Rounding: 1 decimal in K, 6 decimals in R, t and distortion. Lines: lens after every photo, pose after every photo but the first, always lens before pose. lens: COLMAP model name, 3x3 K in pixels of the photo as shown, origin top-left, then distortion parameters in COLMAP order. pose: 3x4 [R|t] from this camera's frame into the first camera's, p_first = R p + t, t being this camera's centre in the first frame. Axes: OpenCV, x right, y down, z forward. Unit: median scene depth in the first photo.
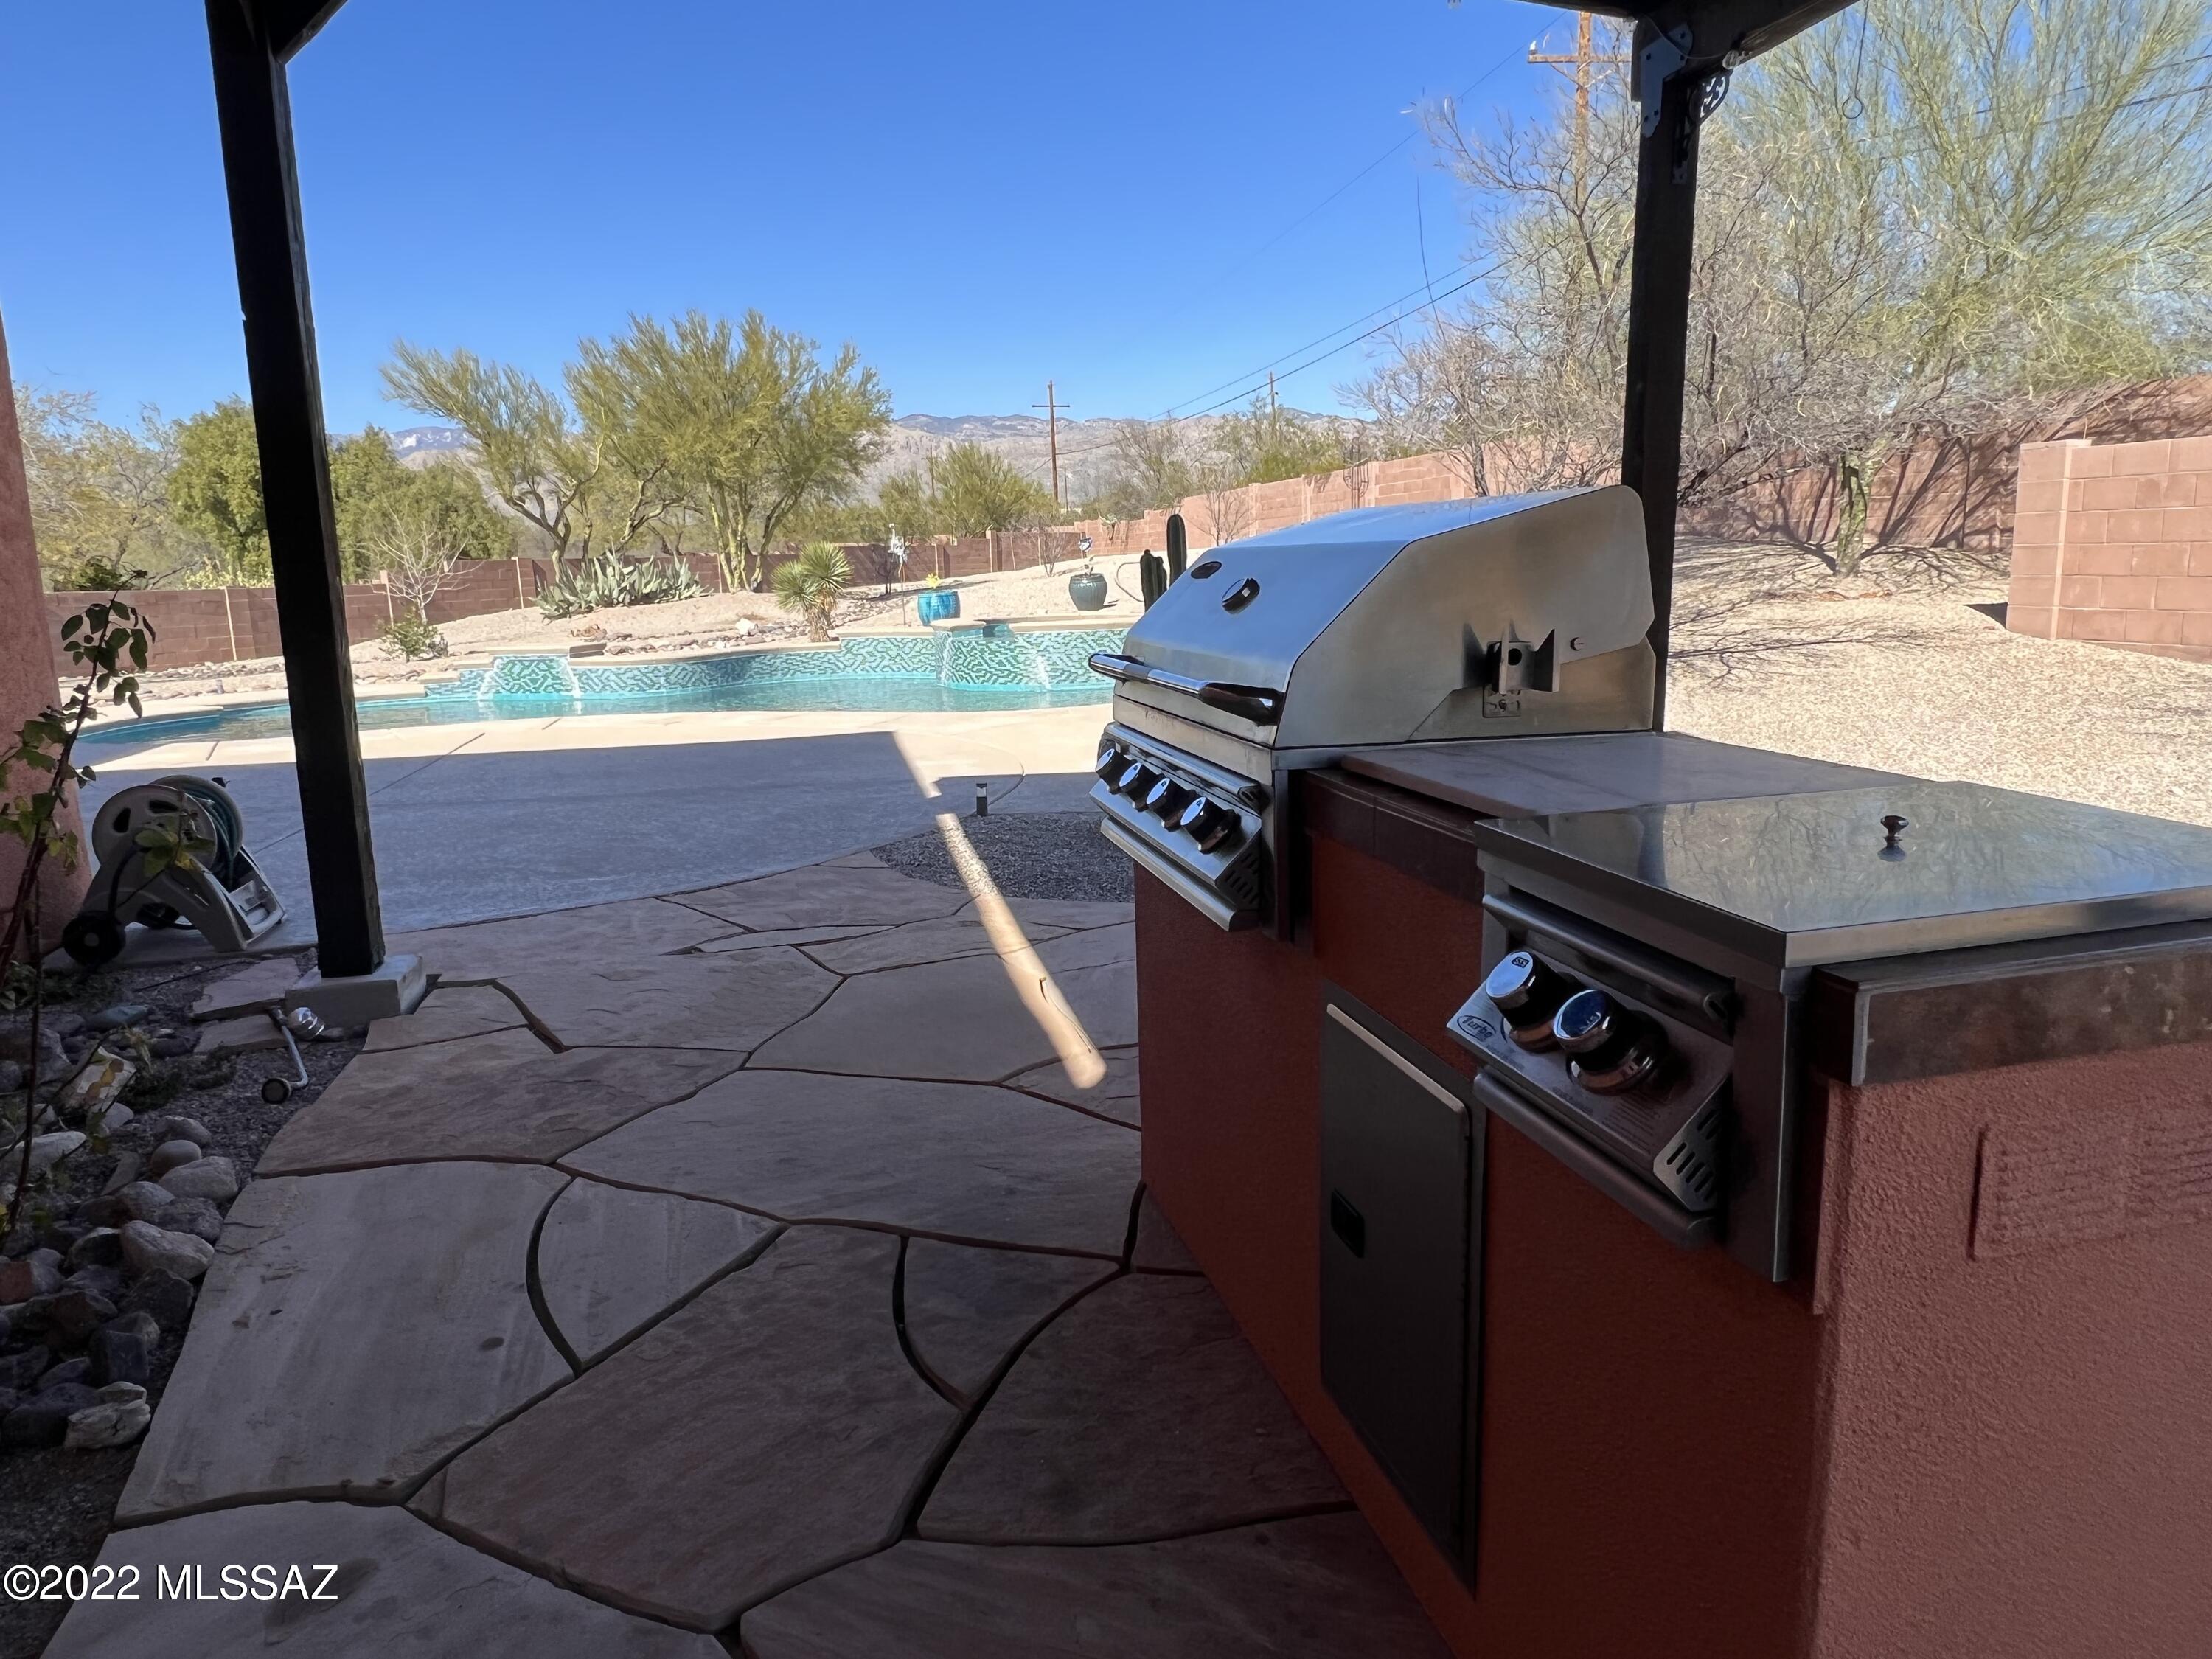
lens RADIAL K [[1394.7, 0, 1107.4], [0, 1394.7, 822.6], [0, 0, 1]] dist [0.002297, 0.001130]
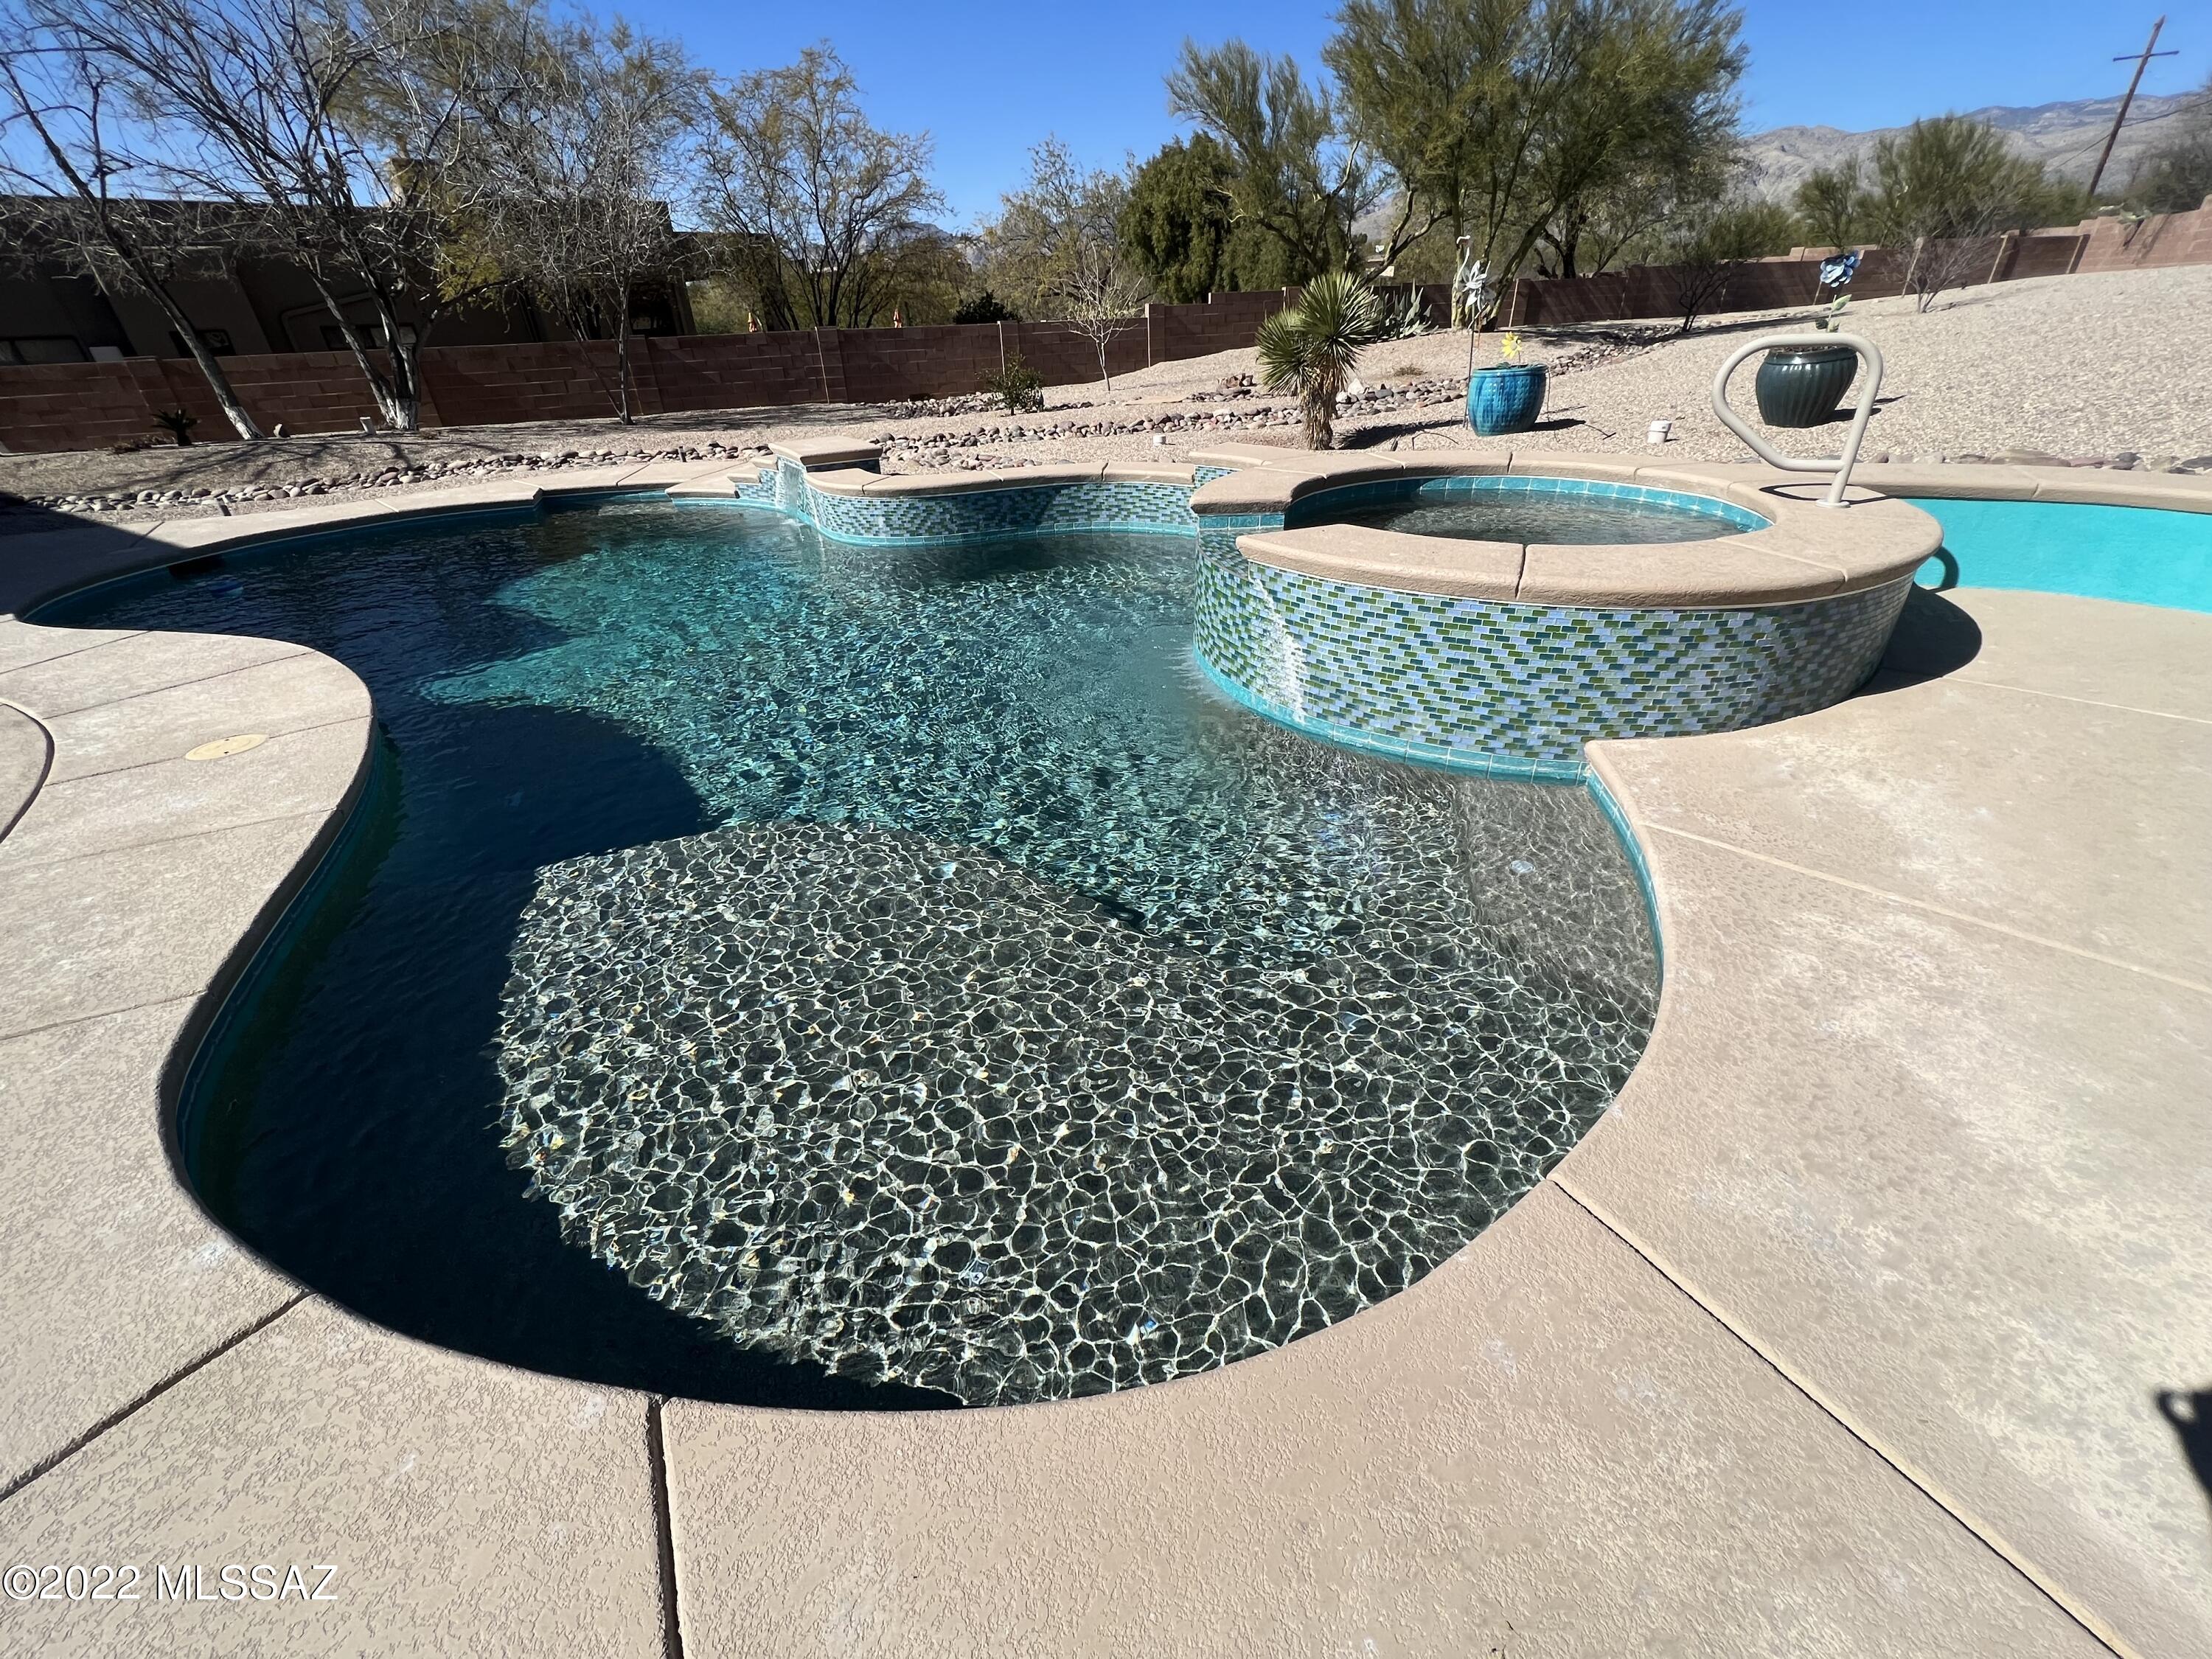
lens RADIAL K [[888.5, 0, 1097.3], [0, 888.5, 826.7], [0, 0, 1]] dist [-0.000142, -0.000027]
pose [[0.702582, 0.364378, -0.611235, 0.059715], [-0.119224, 0.907088, 0.403704, -0.120972], [0.701544, -0.210761, 0.680746, 0.583094]]
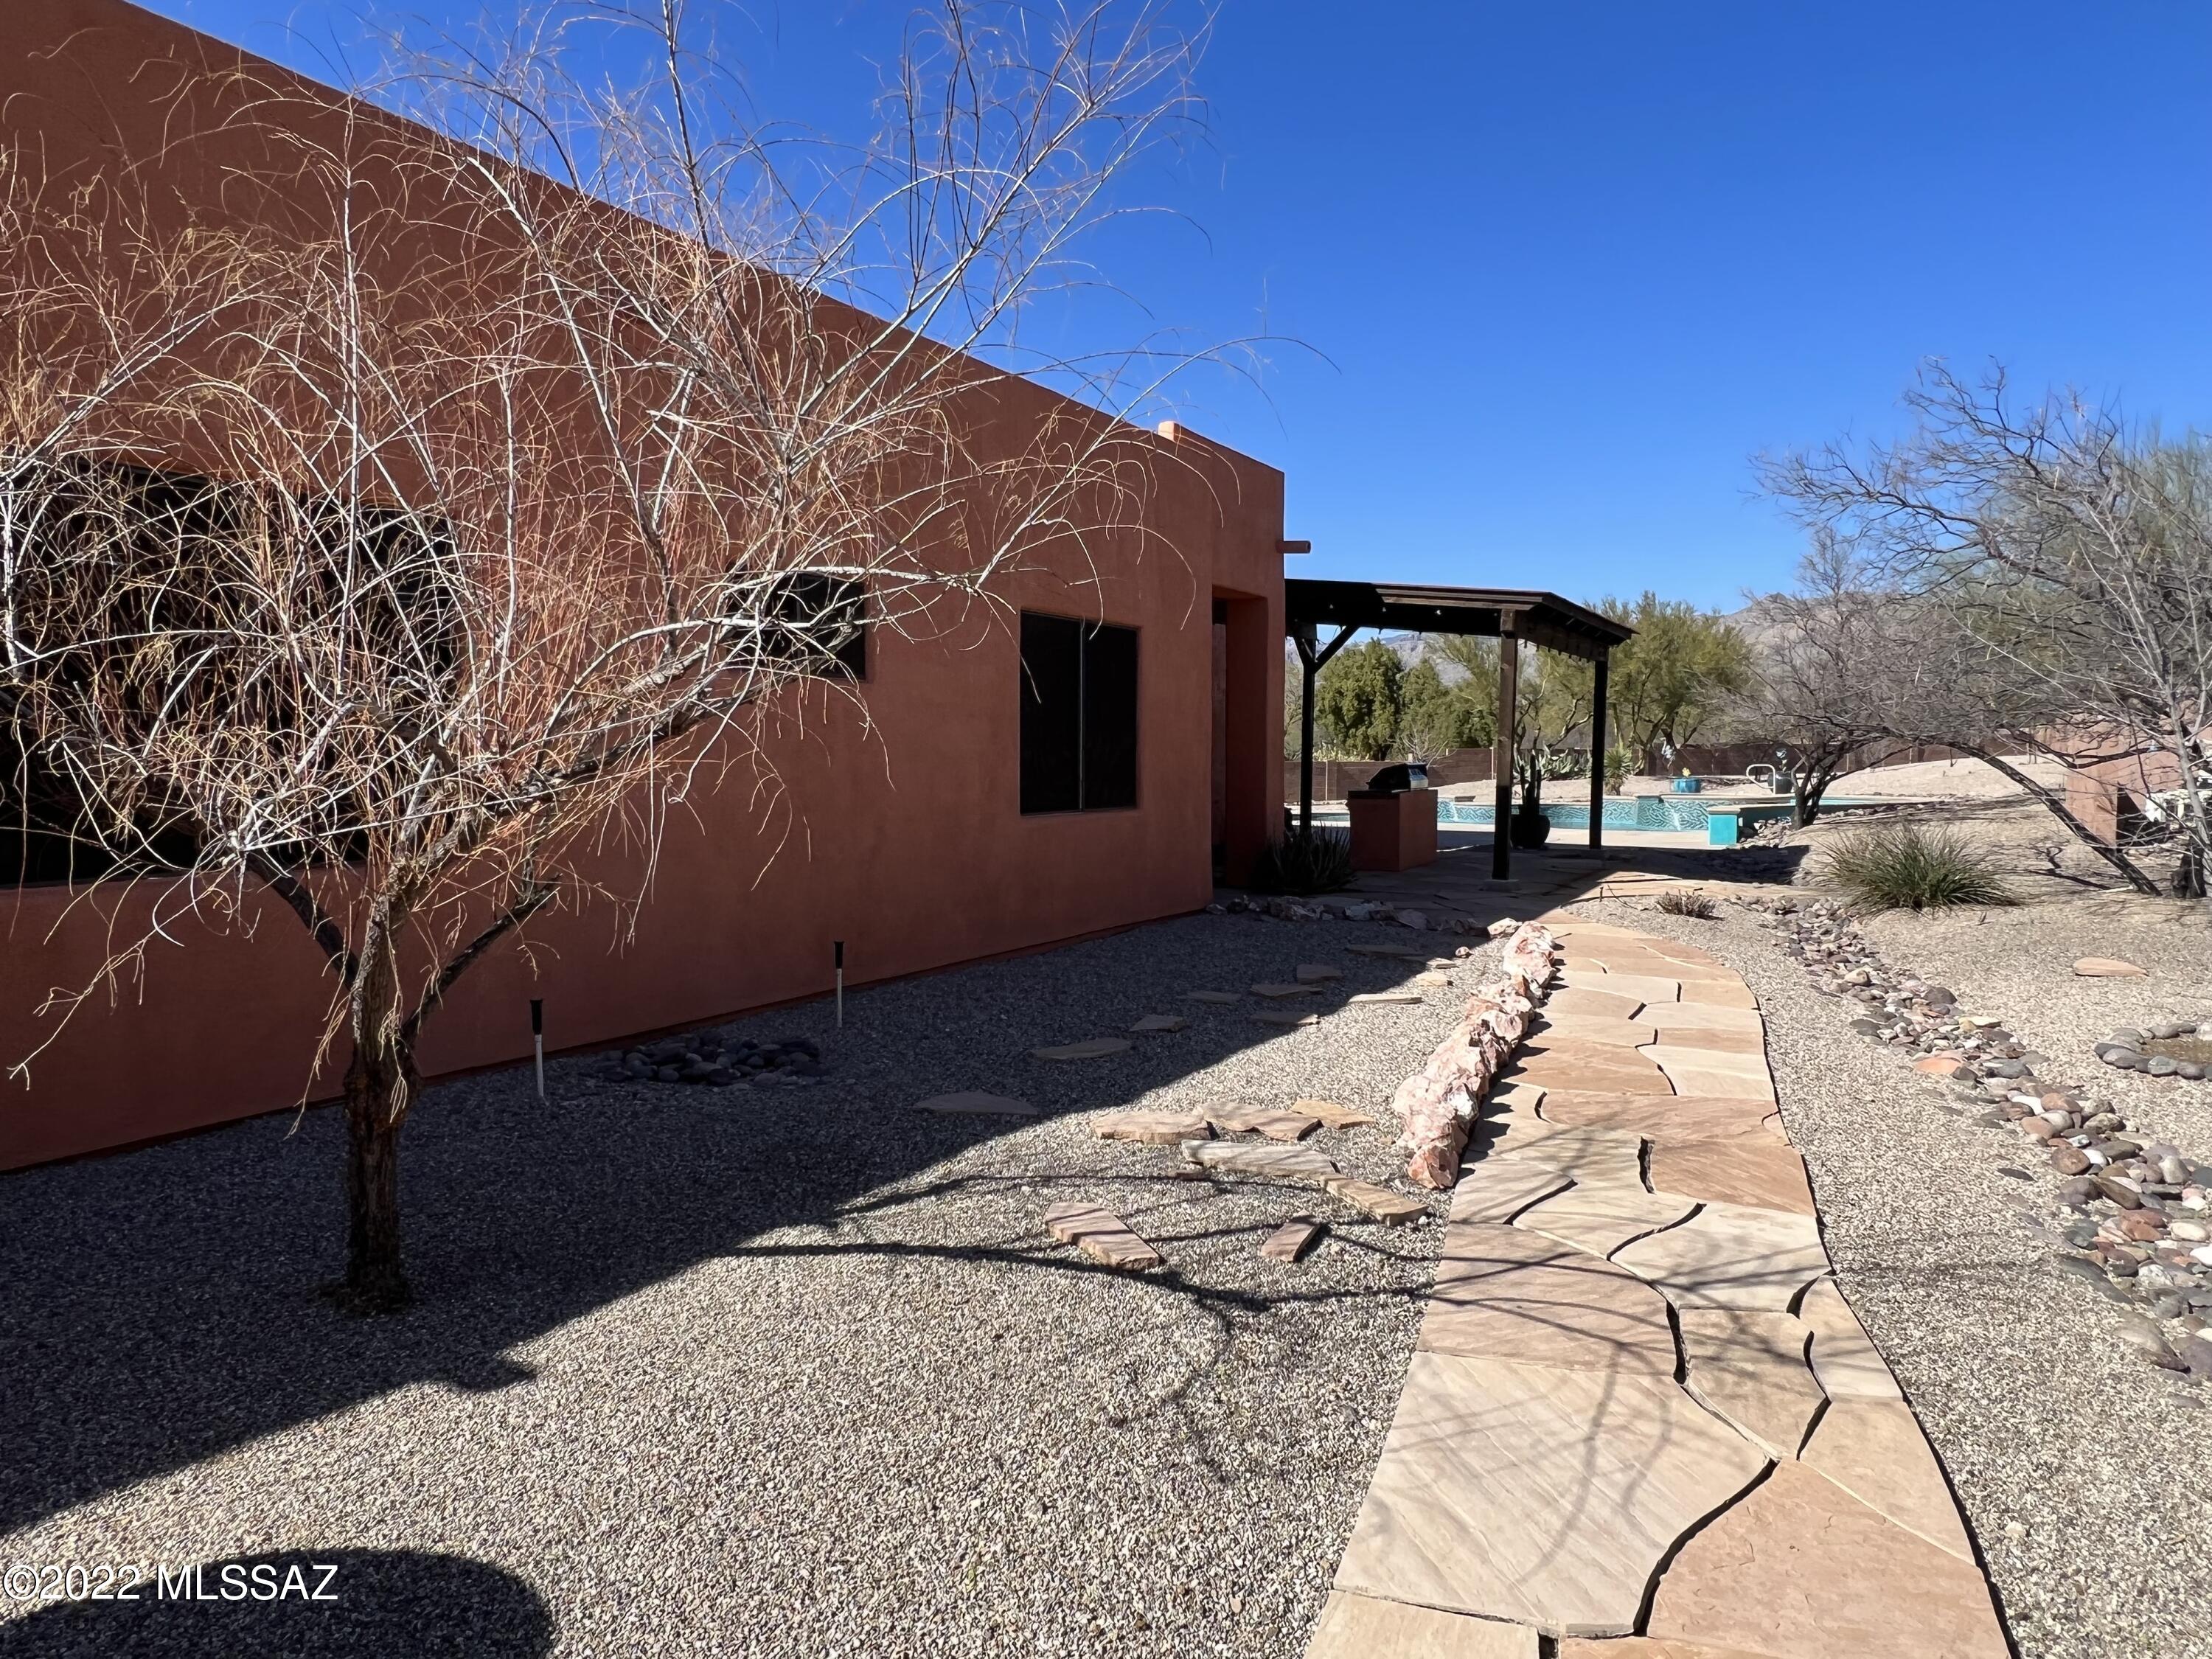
lens RADIAL K [[1394.7, 0, 1108.7], [0, 1394.7, 831.7], [0, 0, 1]] dist [0.002297, 0.001130]
pose [[0.748067, 0.065428, -0.660390, 0.488482], [-0.142115, 0.987836, -0.063115, 0.106849], [0.648227, 0.141066, 0.748266, -0.729170]]
